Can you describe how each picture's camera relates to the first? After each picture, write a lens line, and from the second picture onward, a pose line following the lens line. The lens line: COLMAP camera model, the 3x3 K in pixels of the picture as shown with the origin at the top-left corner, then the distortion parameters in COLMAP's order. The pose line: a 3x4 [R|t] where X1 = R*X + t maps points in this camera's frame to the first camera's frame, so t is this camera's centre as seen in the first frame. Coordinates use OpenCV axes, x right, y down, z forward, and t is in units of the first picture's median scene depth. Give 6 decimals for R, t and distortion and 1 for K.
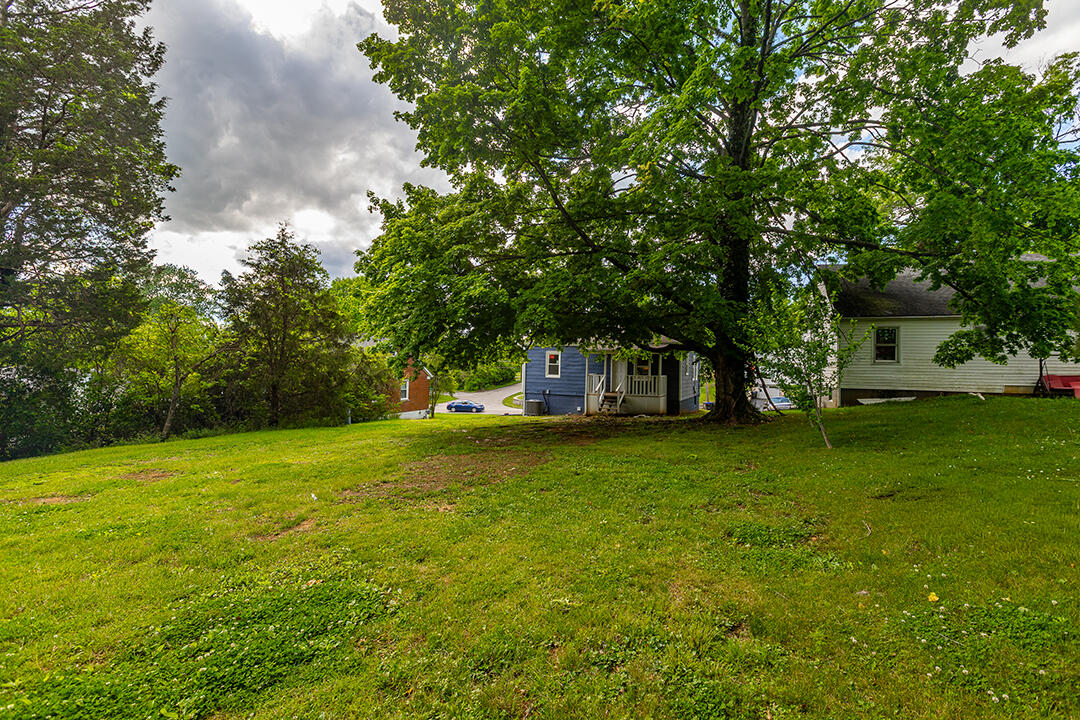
lens RADIAL K [[481.6, 0, 537.3], [0, 481.6, 358.6], [0, 0, 1]] dist [0.023683, 0.000253]
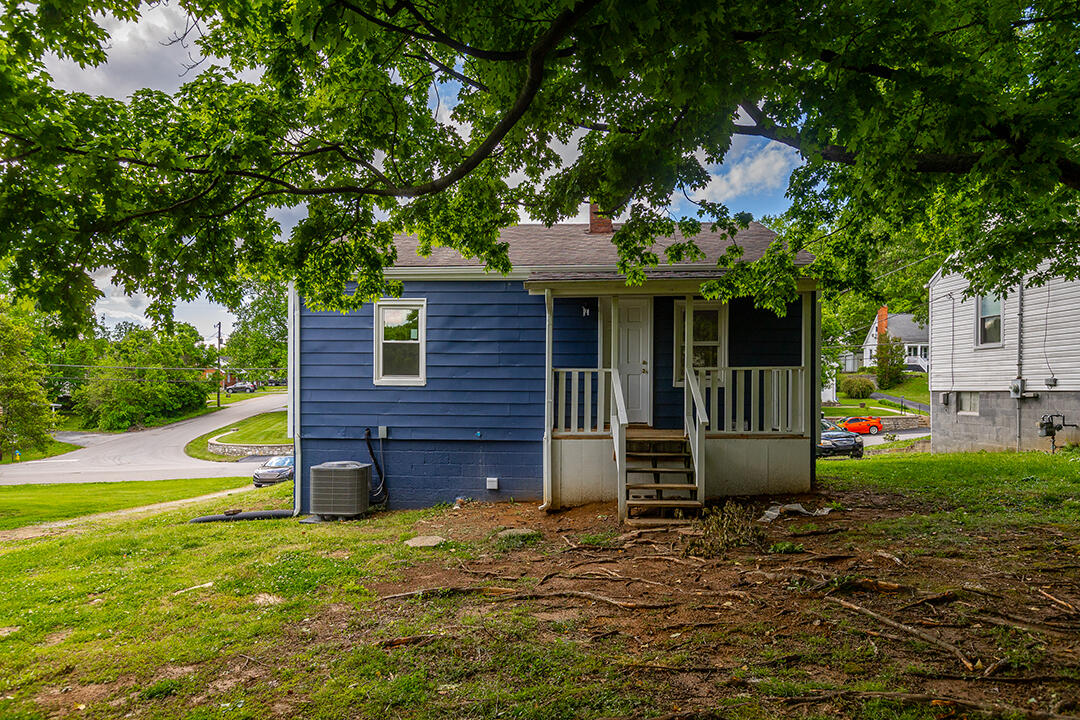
lens RADIAL K [[704.5, 0, 536.5], [0, 704.5, 363.2], [0, 0, 1]] dist [-0.002034, -0.000400]
pose [[0.920962, -0.006016, 0.389605, -0.063520], [0.010196, 0.999911, -0.008662, 0.031187], [-0.389518, 0.011949, 0.920941, 0.571218]]
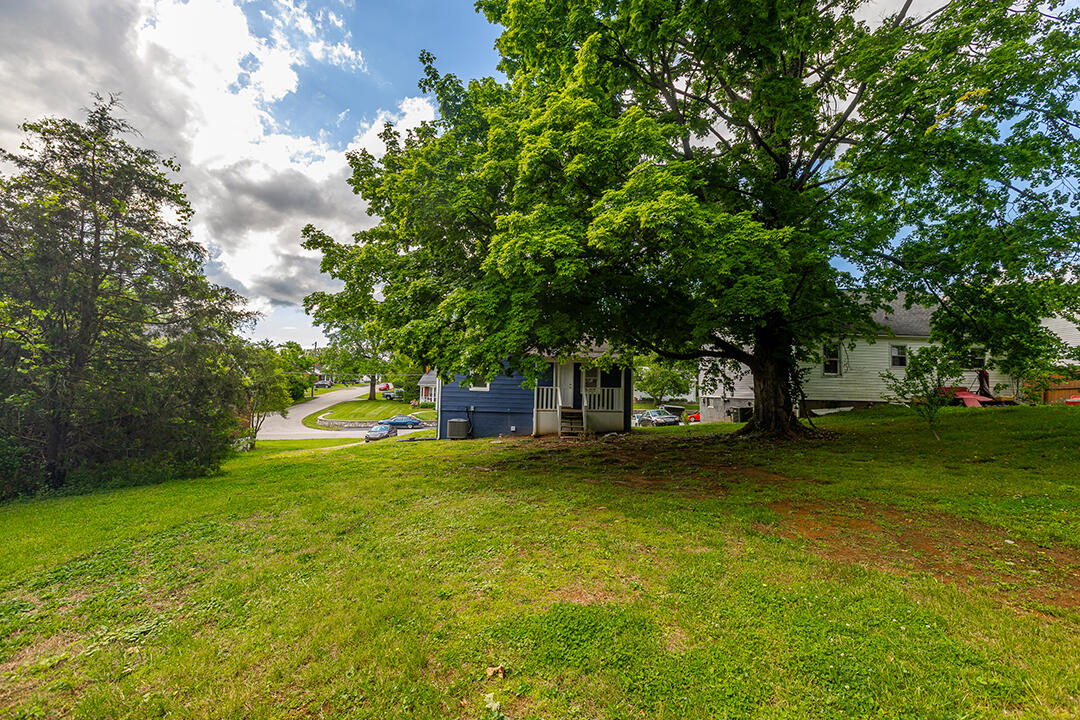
lens RADIAL K [[481.6, 0, 547.8], [0, 481.6, 360.2], [0, 0, 1]] dist [0.023683, 0.000253]
pose [[0.895367, 0.027213, 0.444497, -0.234091], [-0.014271, 0.999372, -0.032438, 0.012883], [-0.445101, 0.022701, 0.895193, 0.224949]]
